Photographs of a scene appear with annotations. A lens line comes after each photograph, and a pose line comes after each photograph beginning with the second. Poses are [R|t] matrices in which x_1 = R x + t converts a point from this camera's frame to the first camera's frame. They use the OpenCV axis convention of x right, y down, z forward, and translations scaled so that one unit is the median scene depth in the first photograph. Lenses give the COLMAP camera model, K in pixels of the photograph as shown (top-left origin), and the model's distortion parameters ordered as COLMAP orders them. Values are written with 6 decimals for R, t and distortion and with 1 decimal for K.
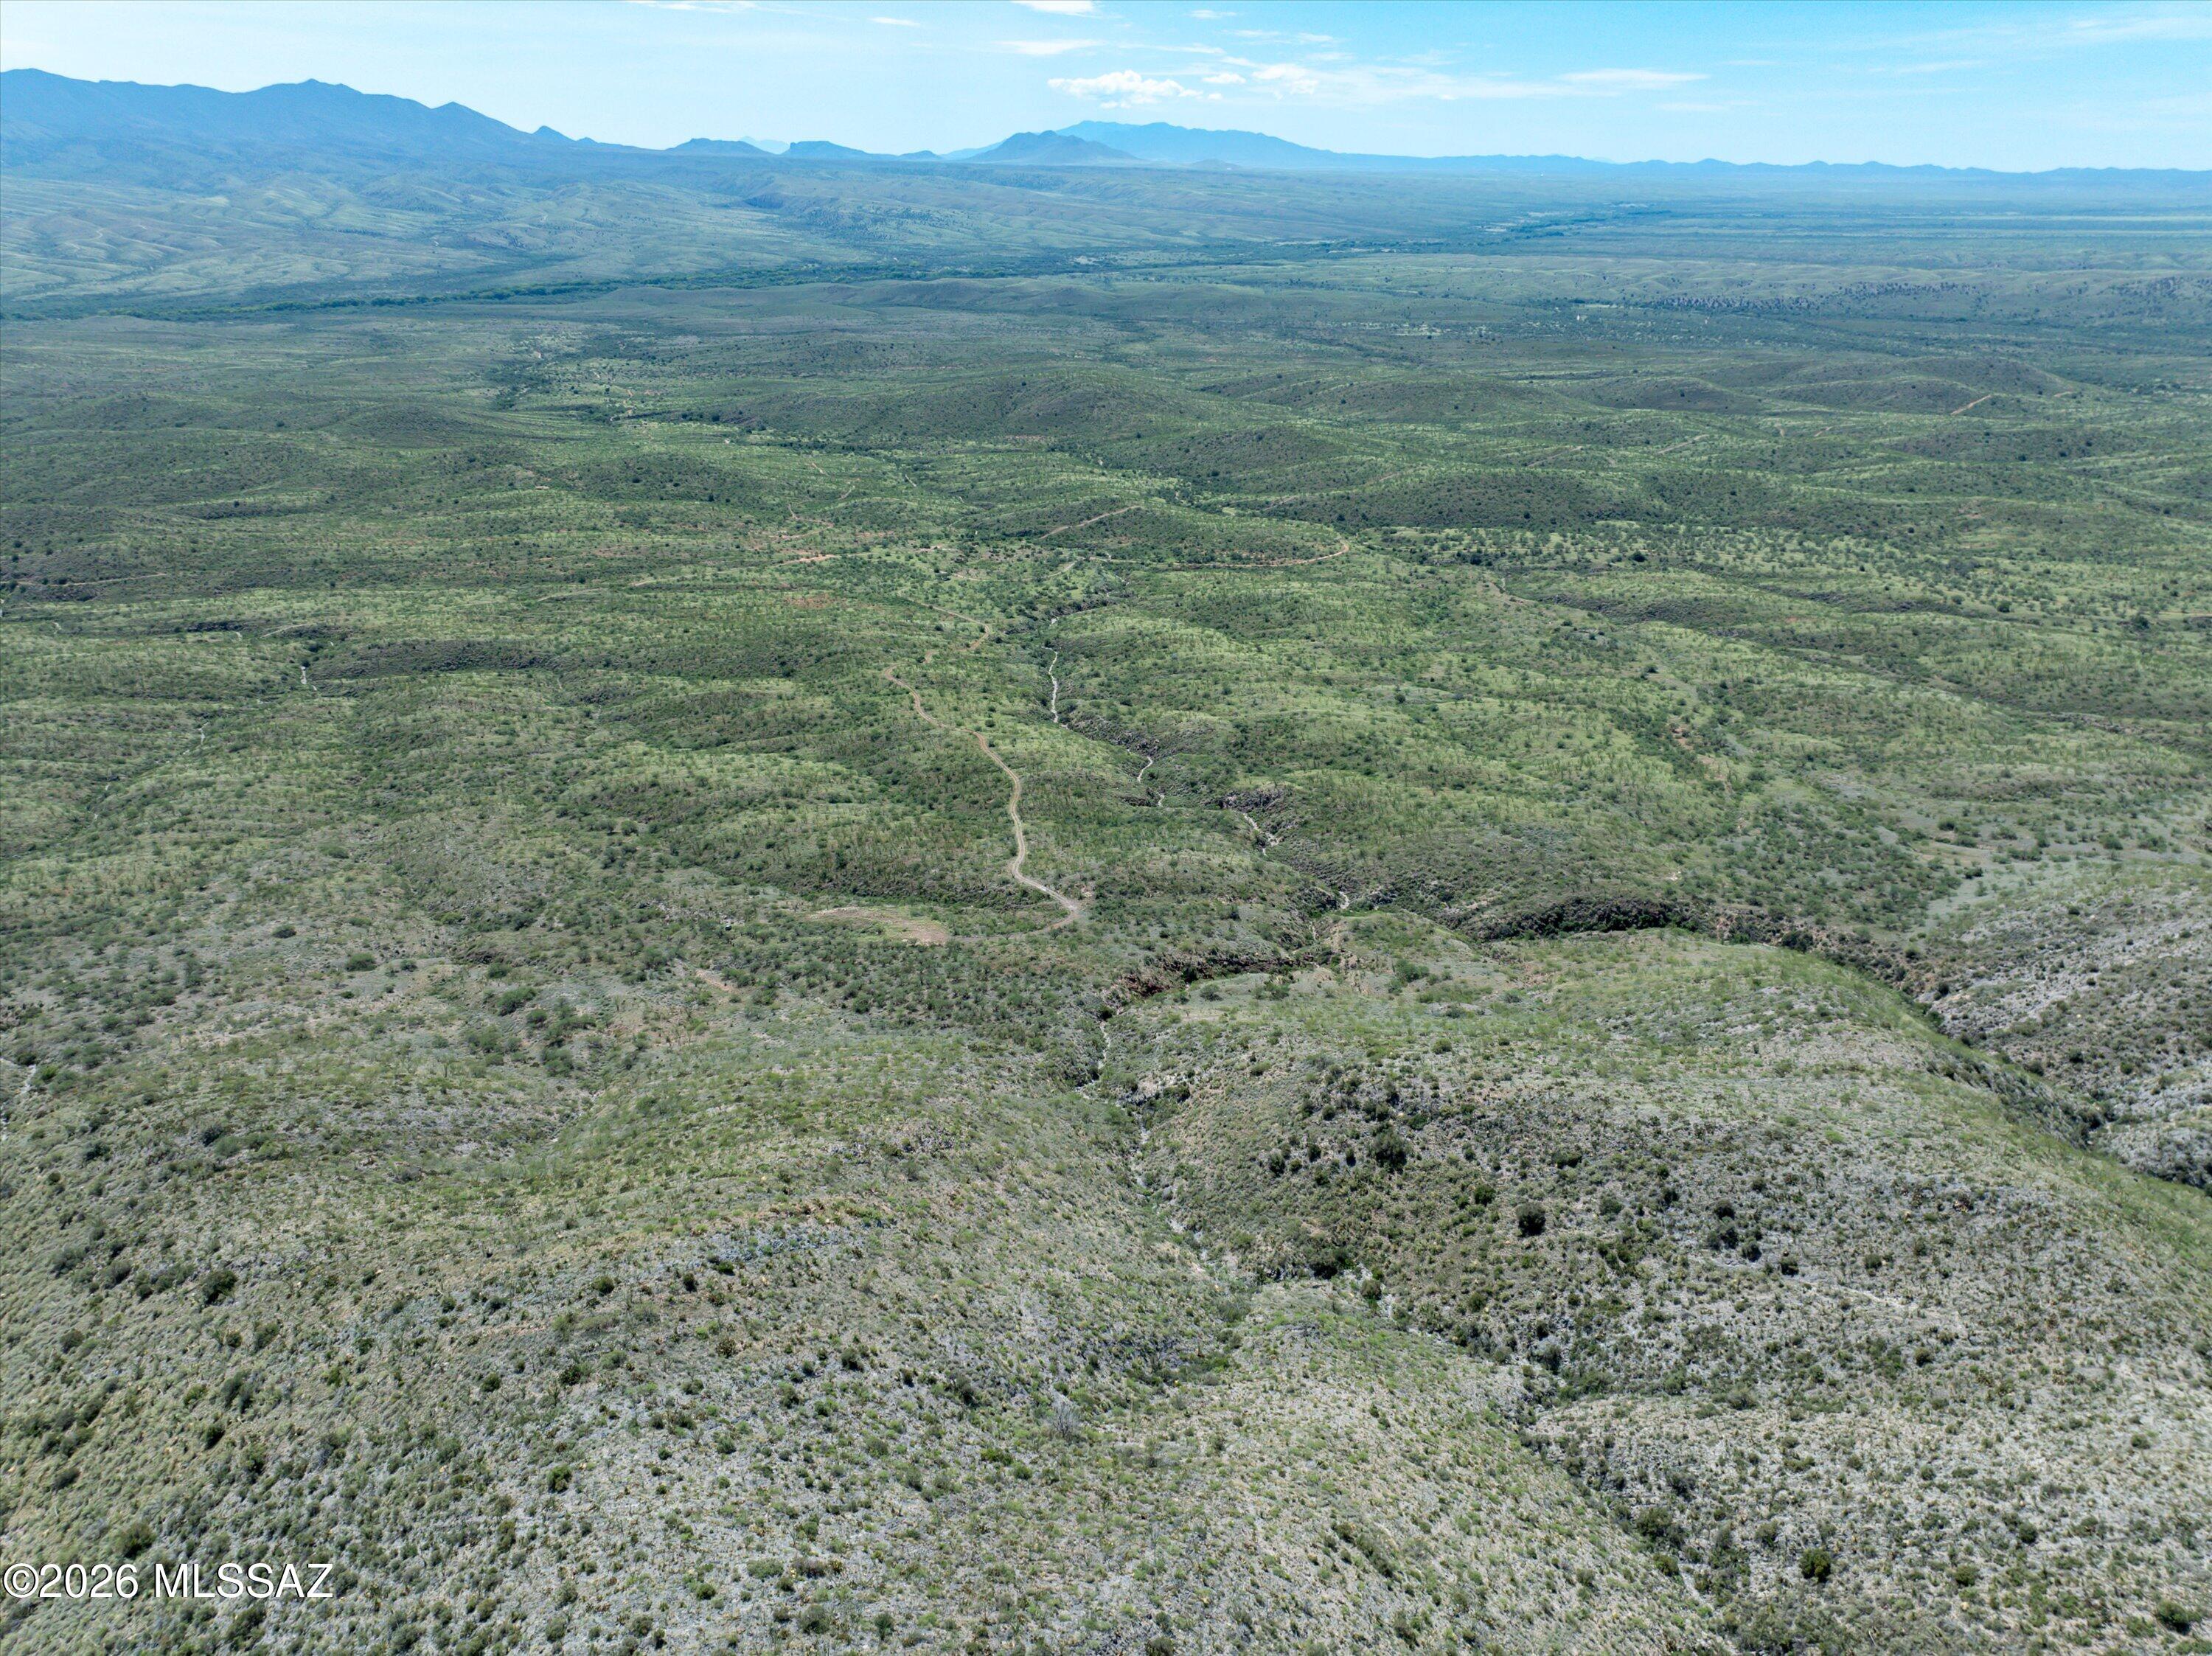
lens RADIAL K [[1537.3, 0, 1110.0], [0, 1537.3, 831.1], [0, 0, 1]] dist [-0.010997, 0.004161]
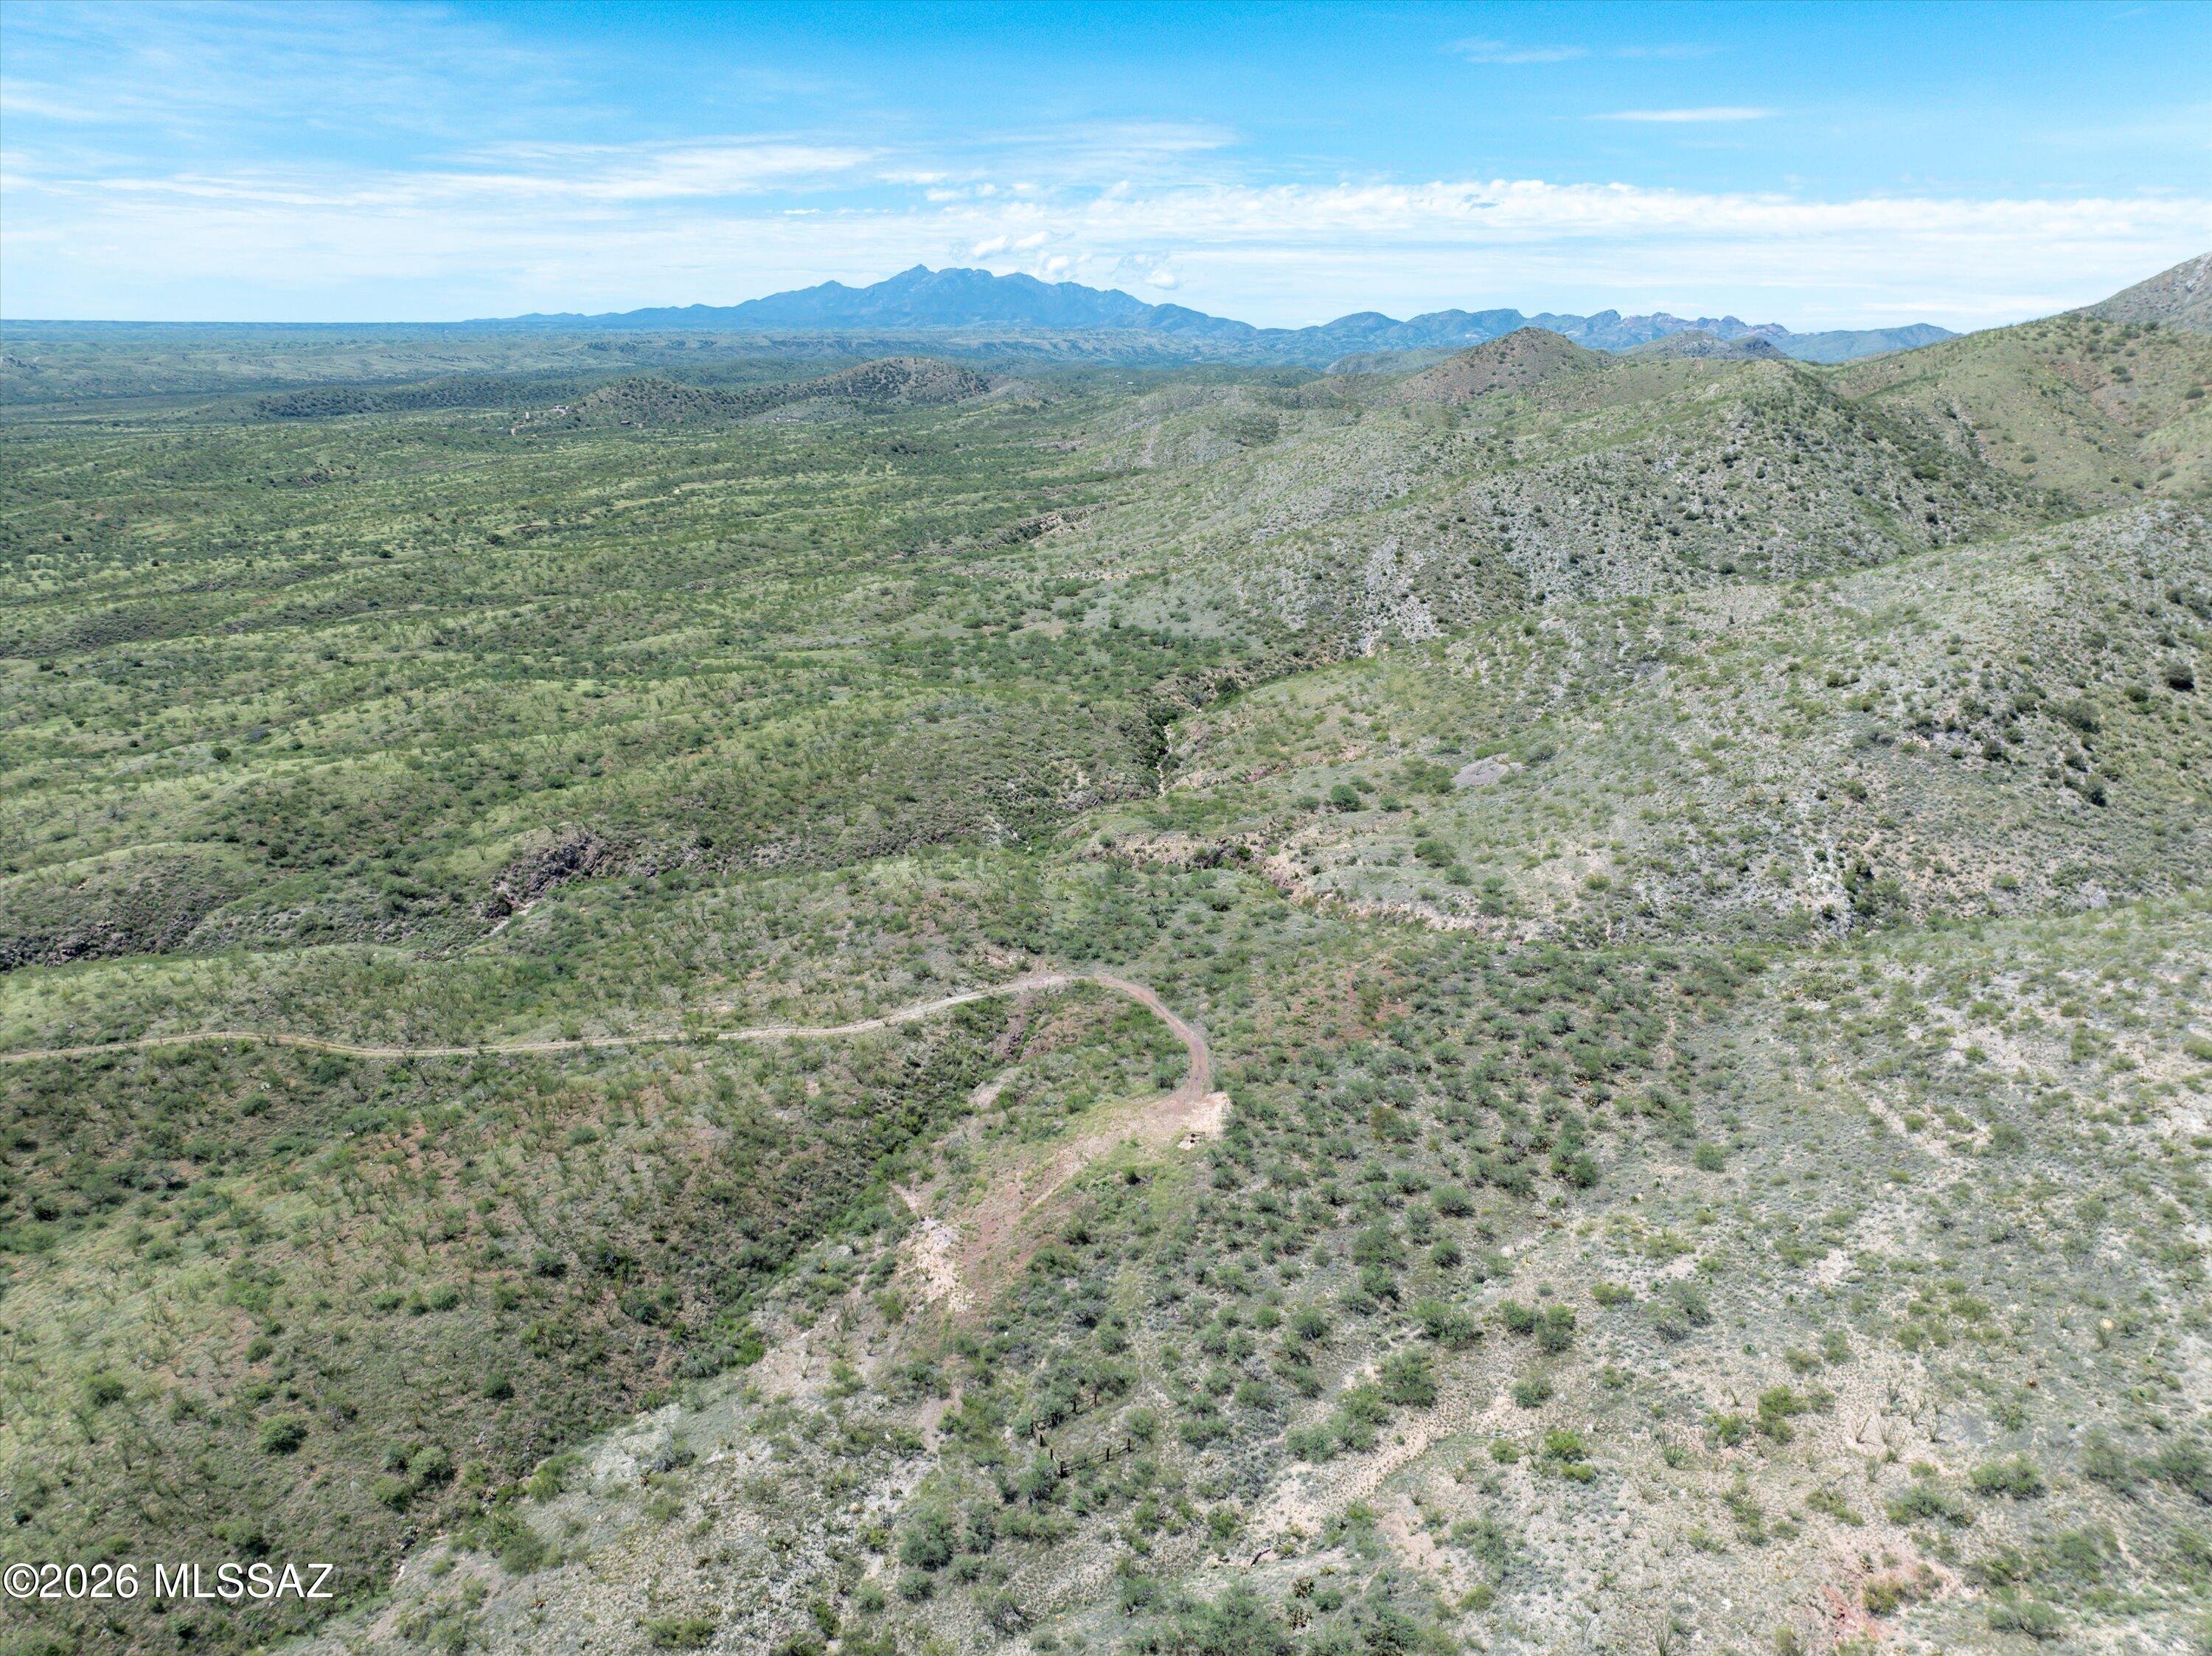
lens RADIAL K [[1535.3, 0, 1112.5], [0, 1535.3, 830.4], [0, 0, 1]] dist [-0.011846, 0.008257]
pose [[0.123146, -0.315136, 0.941023, -0.219284], [0.385842, 0.888839, 0.247167, -0.050548], [-0.914309, 0.332648, 0.231050, 0.390498]]
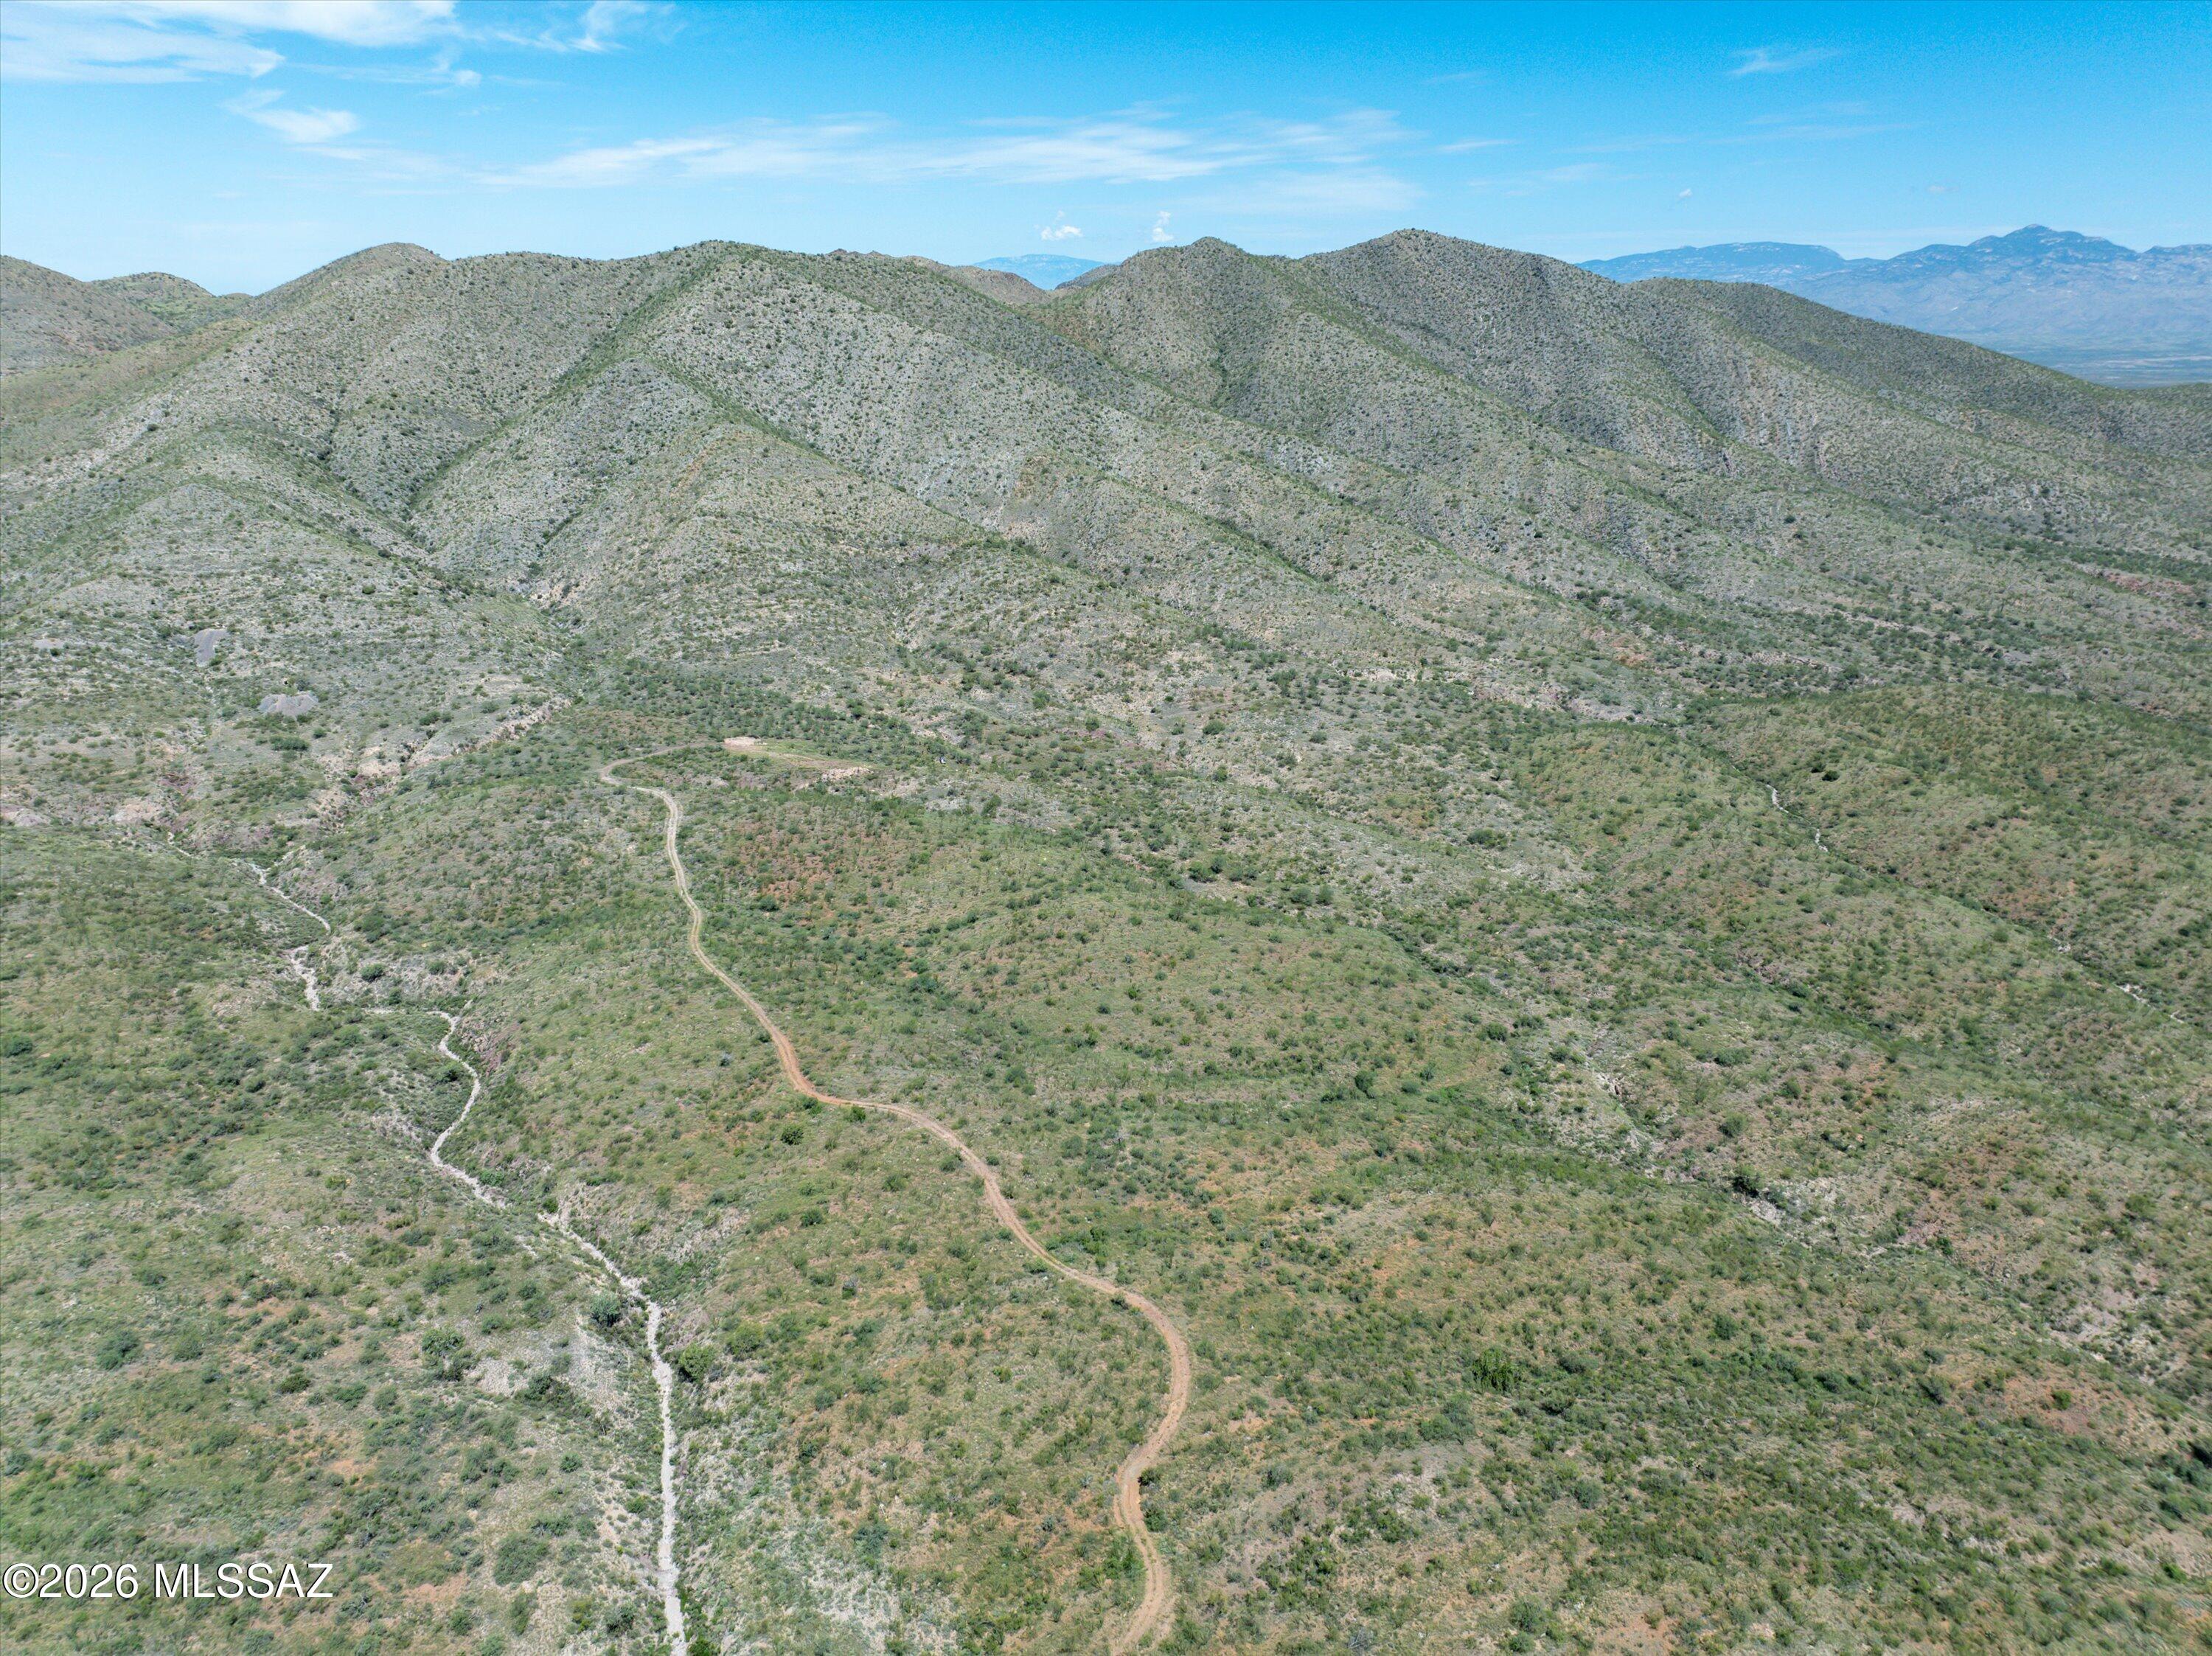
lens RADIAL K [[1537.3, 0, 1110.0], [0, 1537.3, 831.1], [0, 0, 1]] dist [-0.010997, 0.004161]
pose [[-0.964475, 0.060599, -0.257130, -0.036383], [-0.134358, 0.725525, 0.674953, -0.293754], [0.227456, 0.685523, -0.691609, 0.820087]]
